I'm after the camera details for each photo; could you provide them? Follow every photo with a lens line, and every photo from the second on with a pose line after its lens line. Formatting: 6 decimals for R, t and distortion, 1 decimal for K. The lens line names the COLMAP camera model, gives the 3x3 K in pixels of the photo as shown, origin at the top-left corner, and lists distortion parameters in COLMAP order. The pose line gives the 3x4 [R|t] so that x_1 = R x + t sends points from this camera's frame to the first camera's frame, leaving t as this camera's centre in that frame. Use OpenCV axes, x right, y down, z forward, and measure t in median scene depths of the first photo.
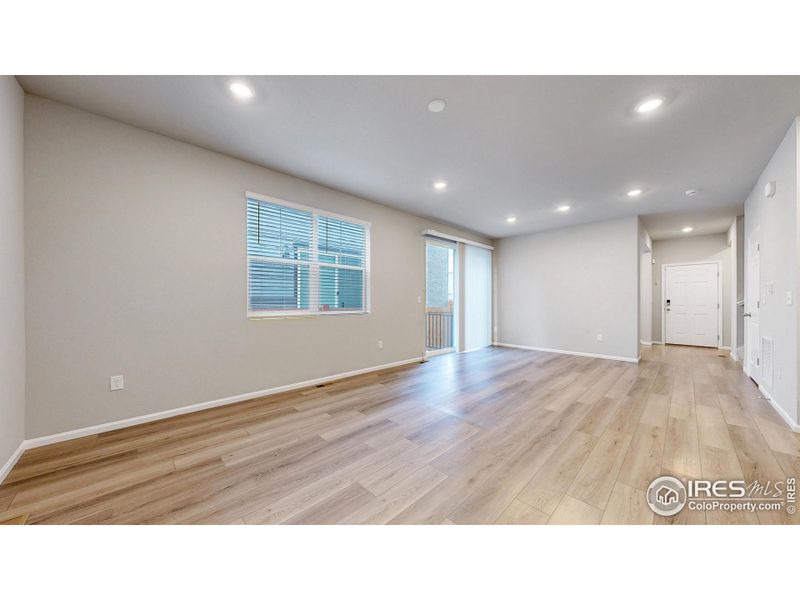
lens RADIAL K [[274.6, 0, 401.4], [0, 274.6, 300.8], [0, 0, 1]] dist [0.004711, 0.000033]
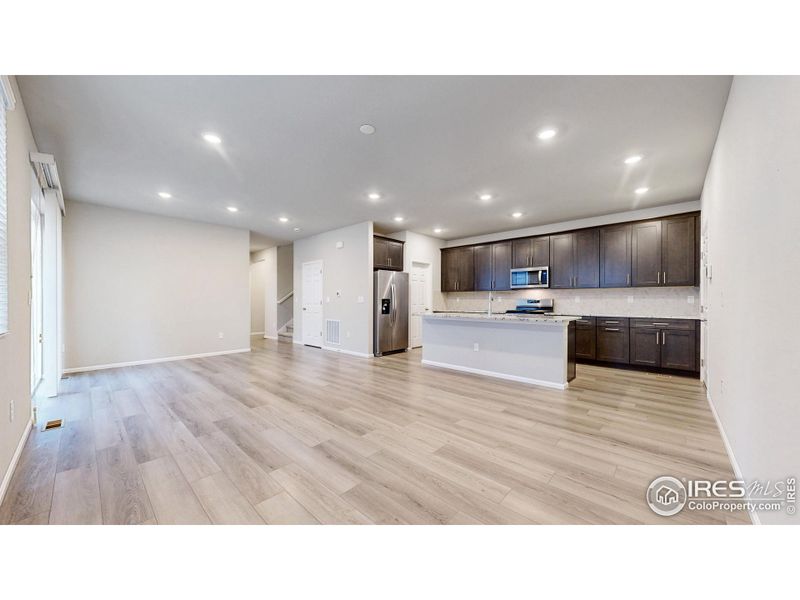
lens RADIAL K [[293.2, 0, 400.1], [0, 293.2, 301.6], [0, 0, 1]] dist [0.000437, 0.000032]
pose [[-0.055544, -0.001693, 0.998455, -0.973008], [-0.001345, 0.999998, 0.001621, 0.003391], [-0.998455, -0.001252, -0.055546, 0.834135]]
